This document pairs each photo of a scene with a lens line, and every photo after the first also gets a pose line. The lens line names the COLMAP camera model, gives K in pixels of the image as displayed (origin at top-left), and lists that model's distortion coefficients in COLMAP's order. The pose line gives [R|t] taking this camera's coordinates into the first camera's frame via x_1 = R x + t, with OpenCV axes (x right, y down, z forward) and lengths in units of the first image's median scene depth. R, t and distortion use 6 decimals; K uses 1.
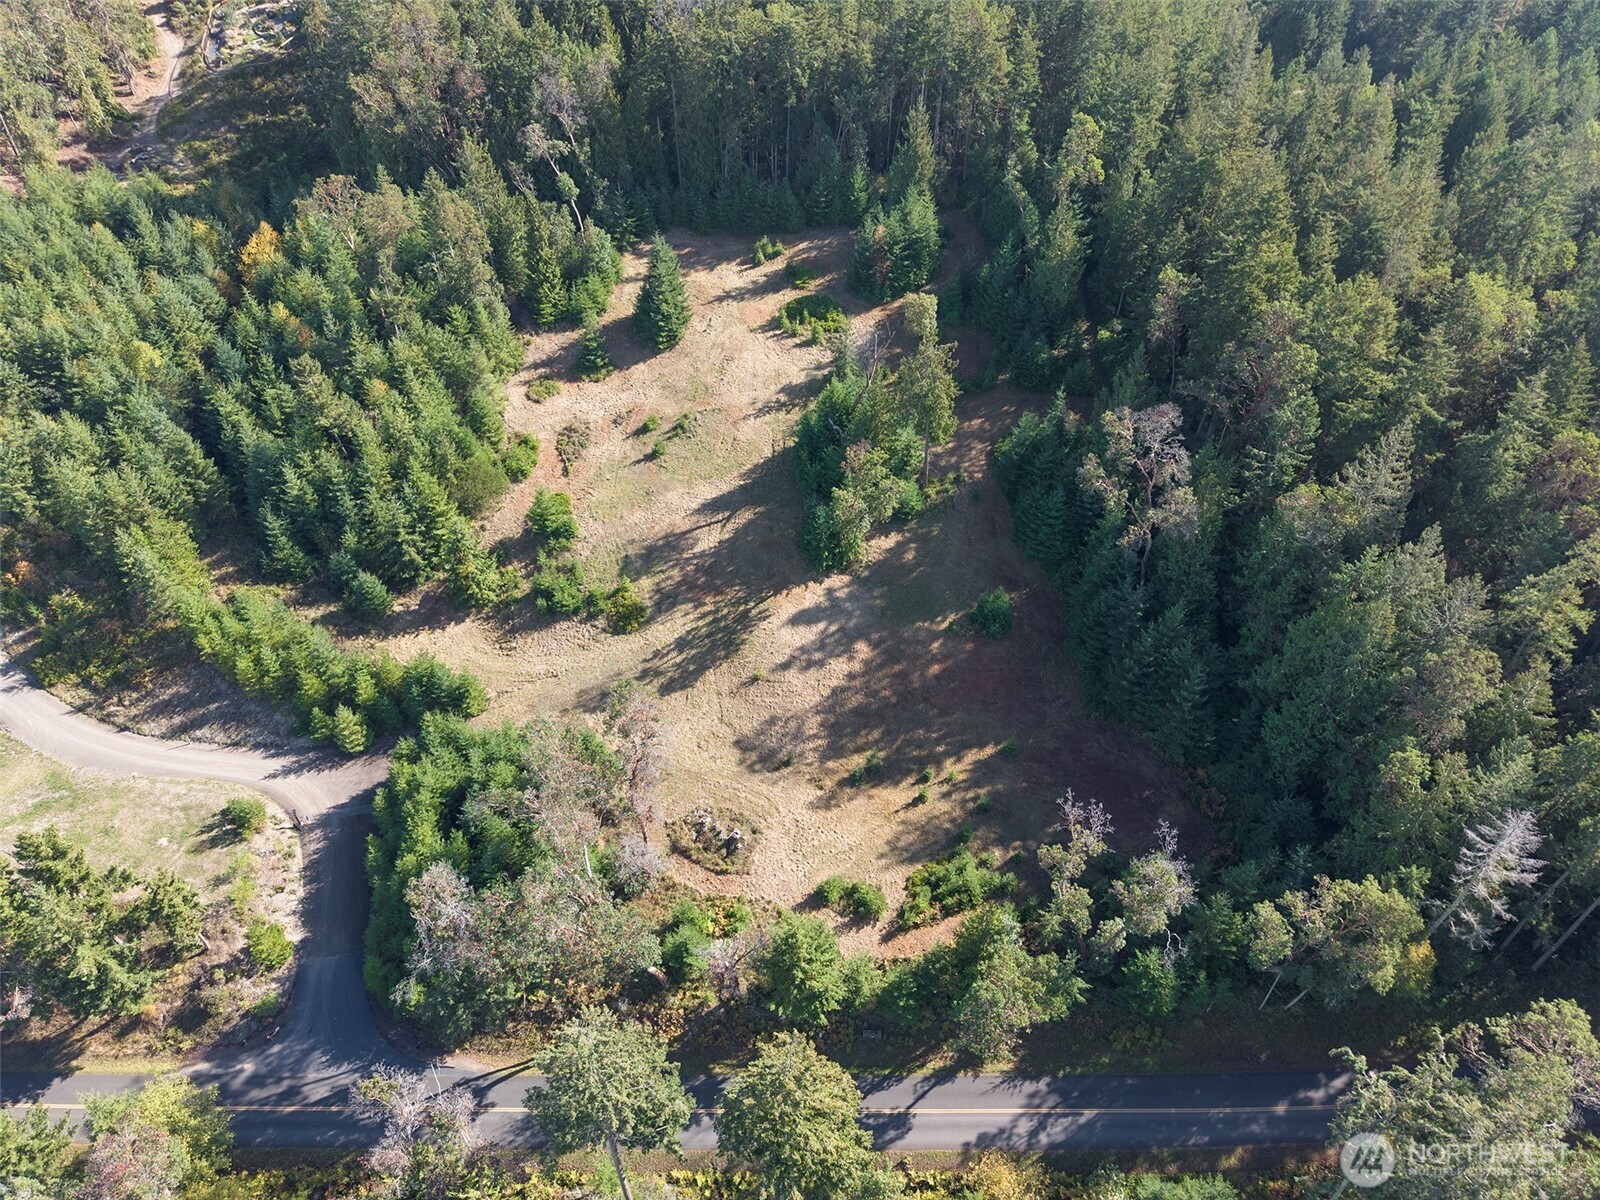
lens RADIAL K [[1090.5, 0, 810.5], [0, 1090.5, 603.6], [0, 0, 1]] dist [0.034403, -0.036546]
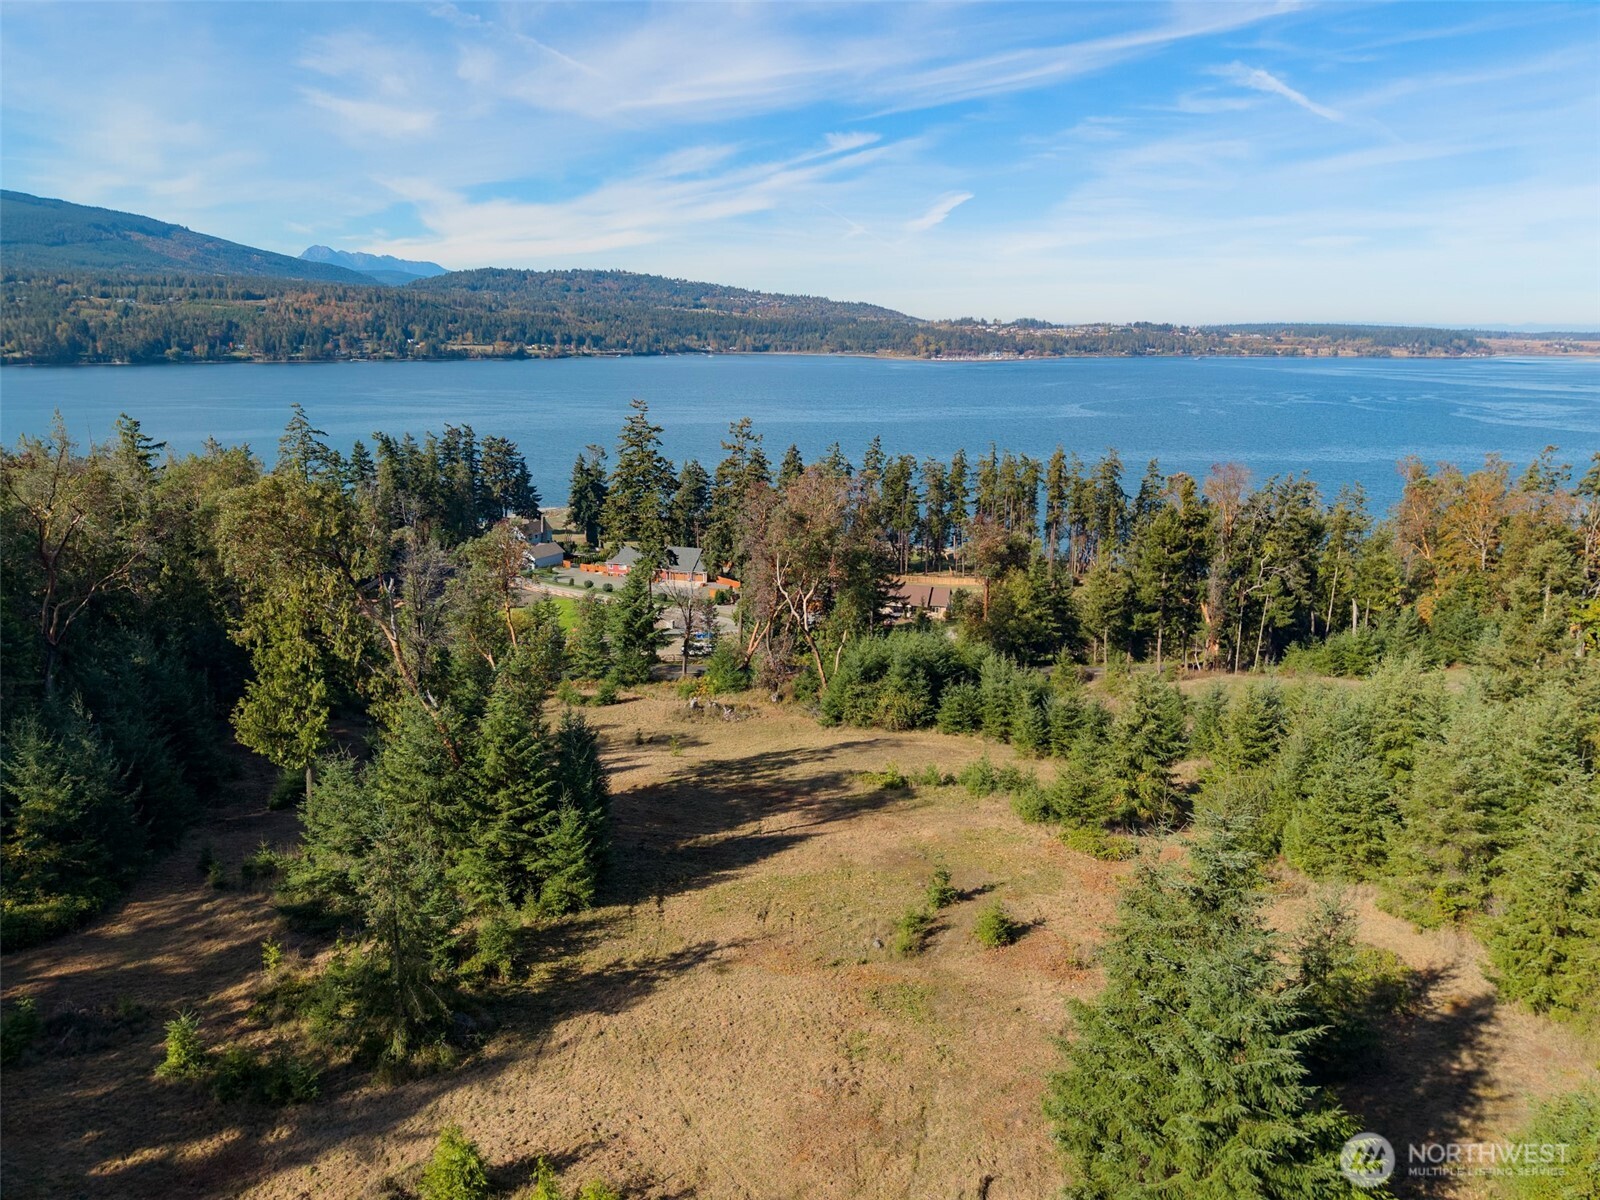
lens RADIAL K [[1090.5, 0, 787.4], [0, 1090.5, 604.4], [0, 0, 1]] dist [0.034403, -0.036546]
pose [[-0.994825, 0.013410, -0.100715, -0.043390], [-0.078045, 0.533839, 0.841977, -0.585084], [0.065056, 0.845480, -0.530030, 1.207503]]
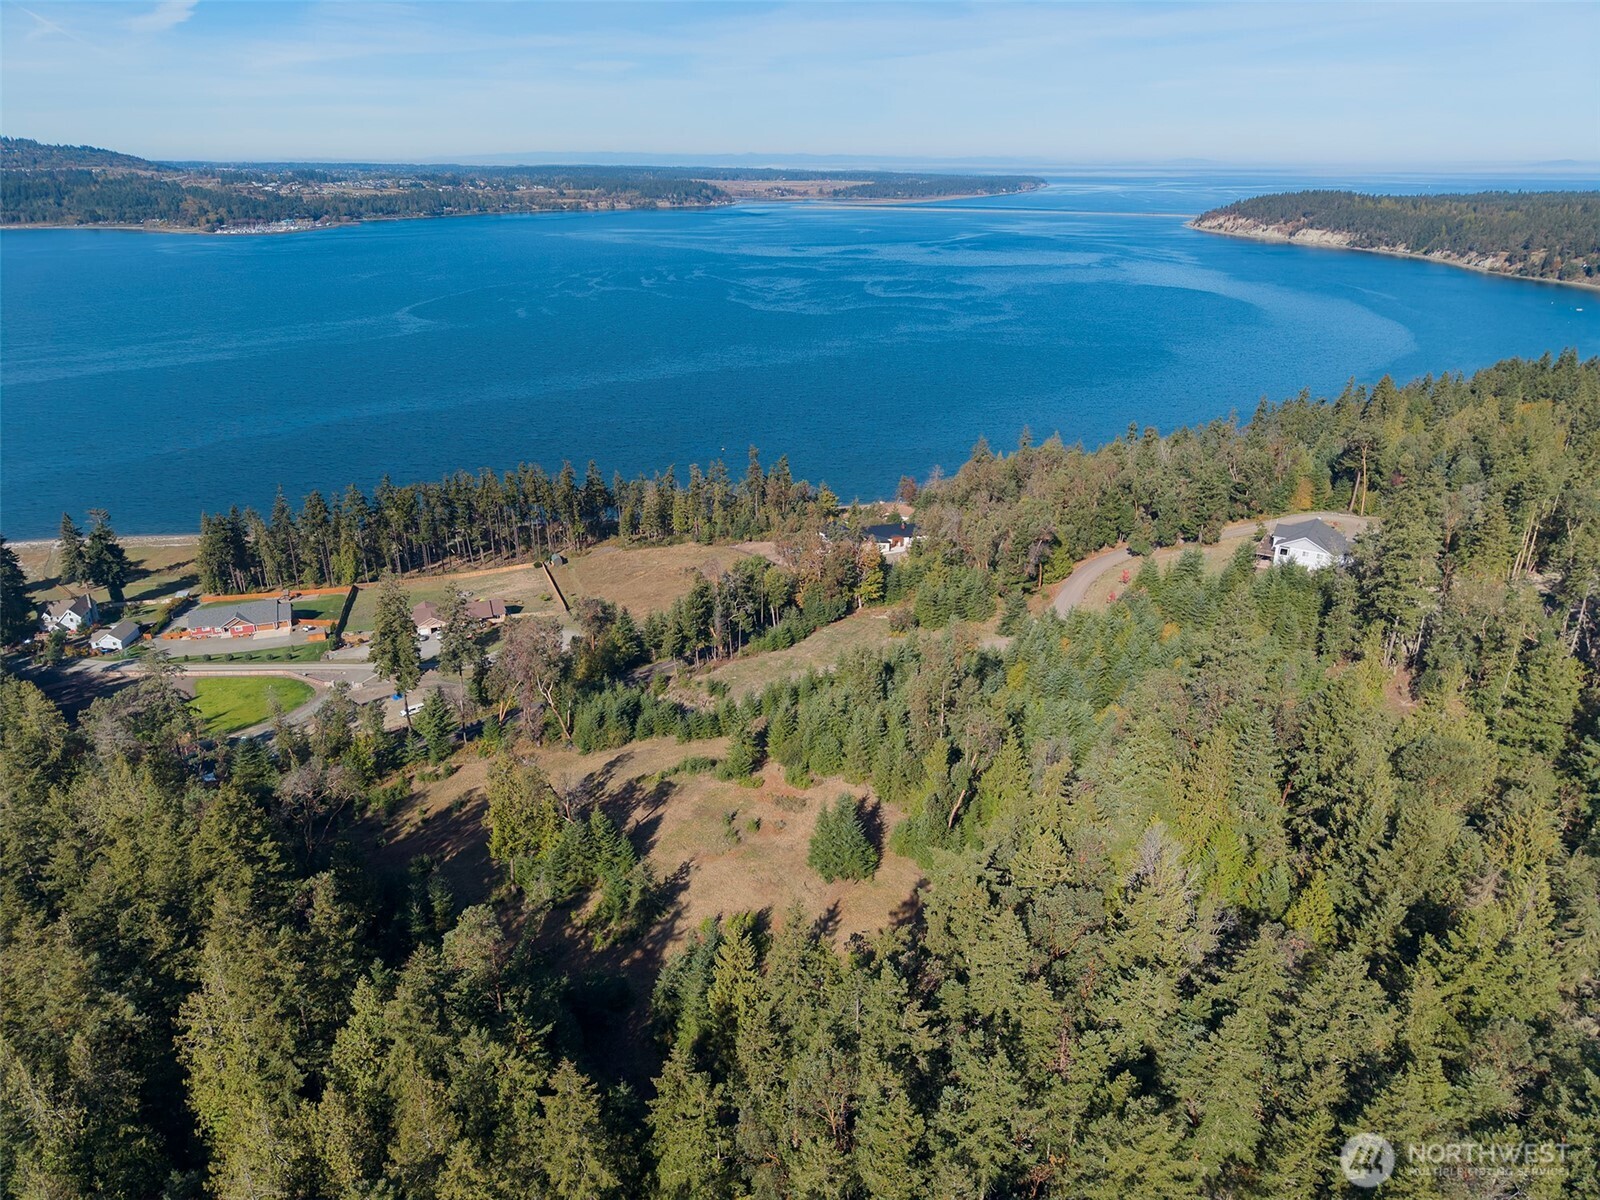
lens RADIAL K [[1090.5, 0, 808.1], [0, 1090.5, 587.5], [0, 0, 1]] dist [0.034403, -0.036546]
pose [[-0.744224, 0.238259, -0.623990, 0.545154], [-0.465753, 0.484502, 0.740494, -1.328944], [0.478754, 0.841719, -0.249608, 1.214495]]
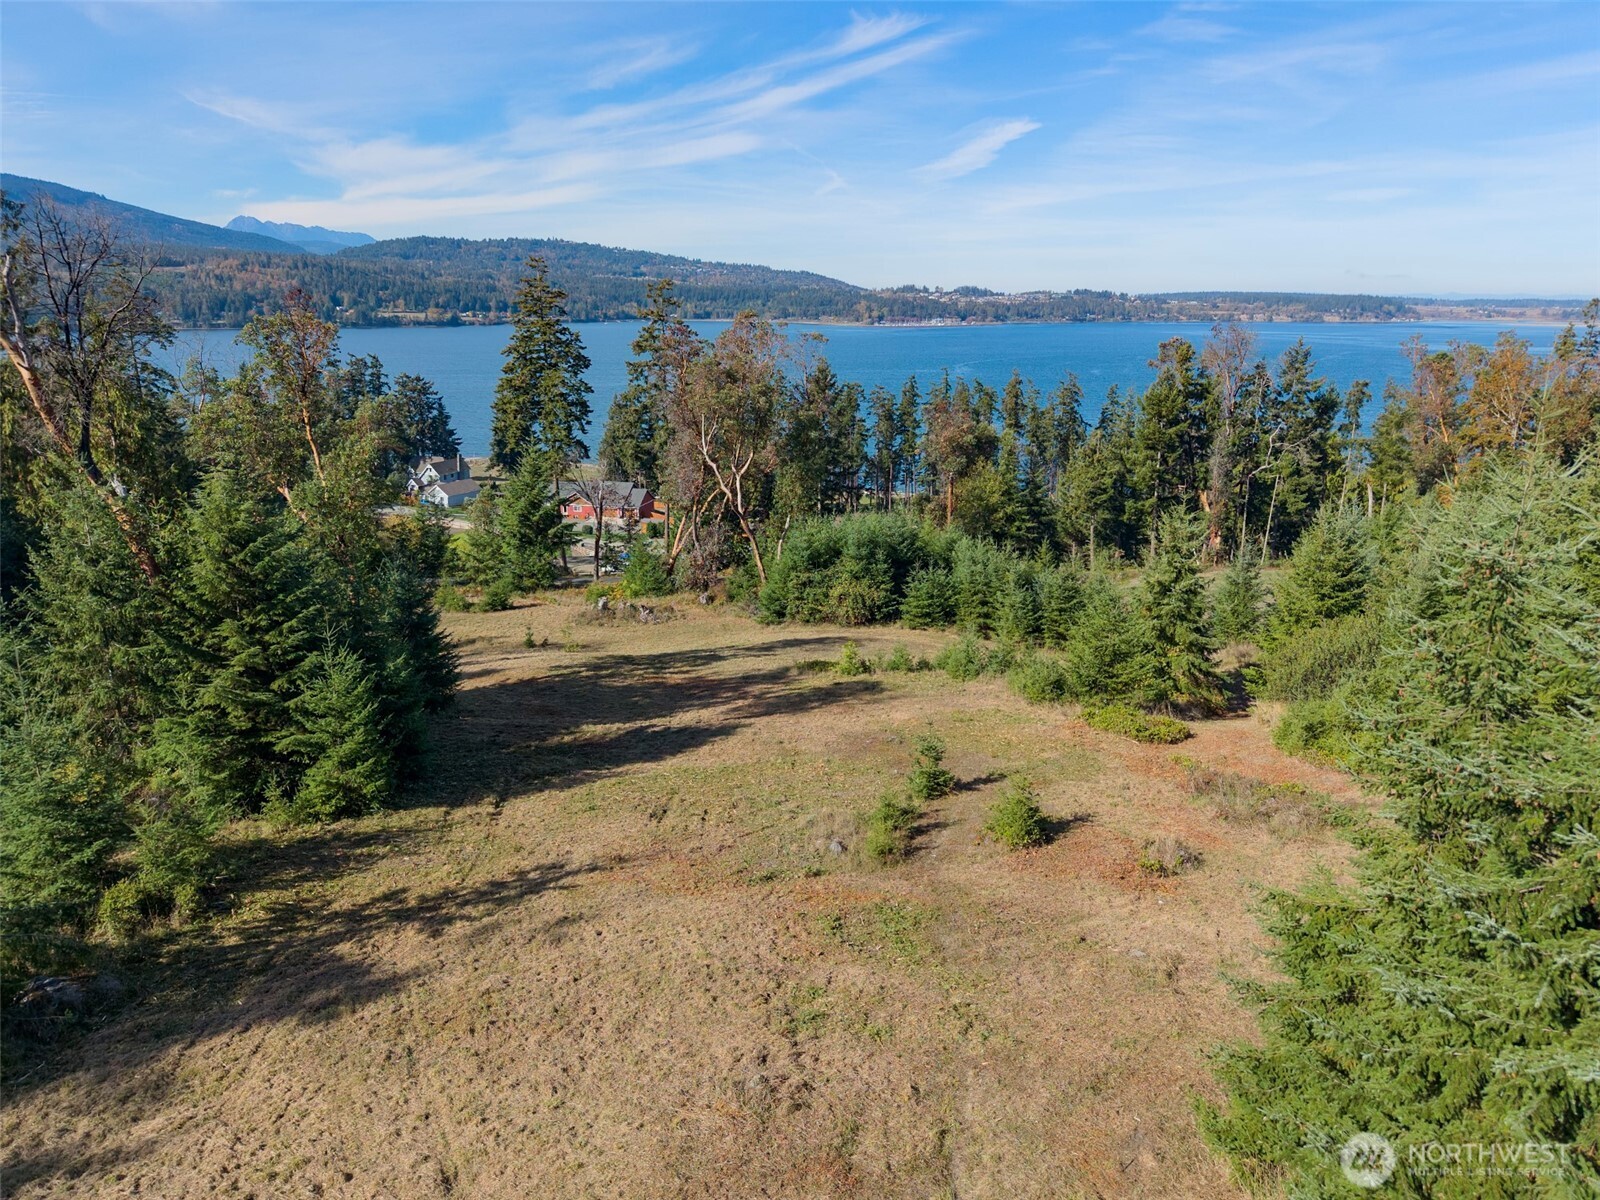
lens RADIAL K [[1090.5, 0, 786.9], [0, 1090.5, 586.1], [0, 0, 1]] dist [0.034403, -0.036546]
pose [[-0.988464, 0.030535, -0.148348, -0.068226], [-0.109872, 0.529602, 0.841101, -0.424588], [0.104248, 0.847697, -0.520137, 1.180252]]
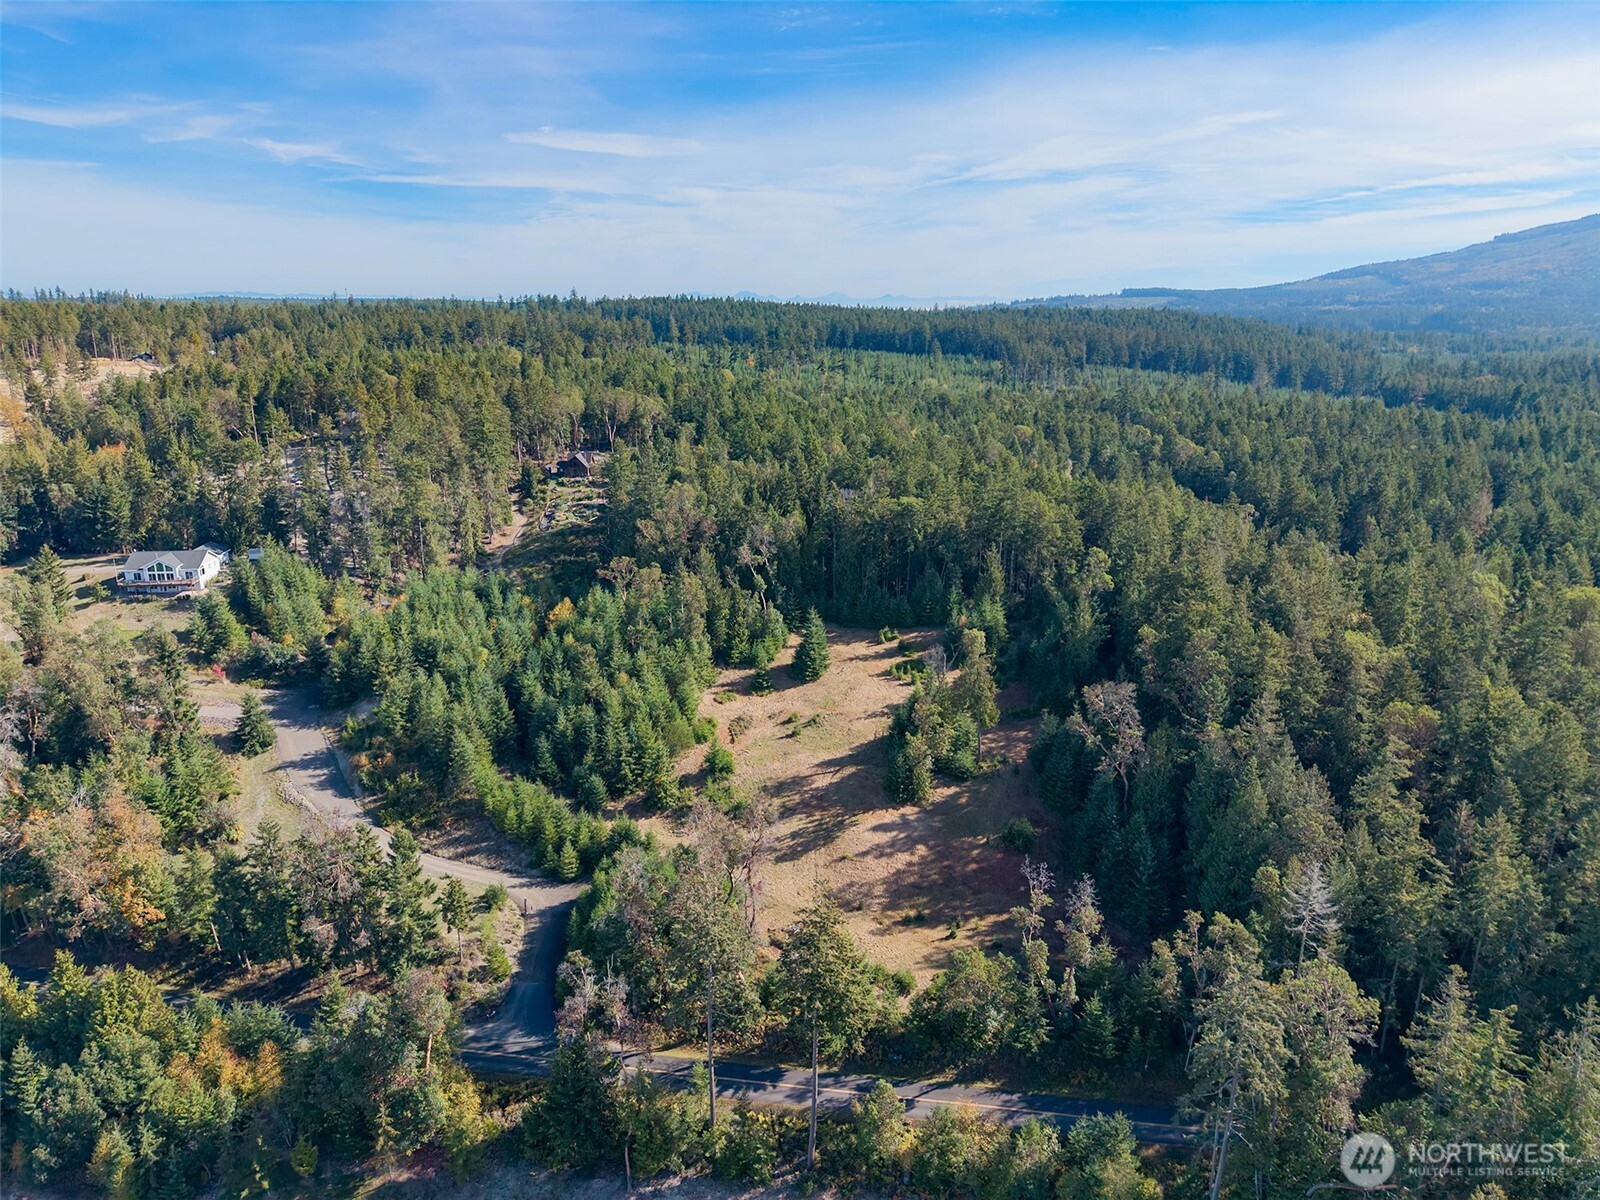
lens RADIAL K [[1090.5, 0, 801.8], [0, 1090.5, 558.0], [0, 0, 1]] dist [0.034403, -0.036546]
pose [[0.985413, 0.037631, -0.165966, 0.107505], [-0.115717, 0.863252, -0.491329, 0.398994], [0.124781, 0.503368, 0.855015, -0.384459]]
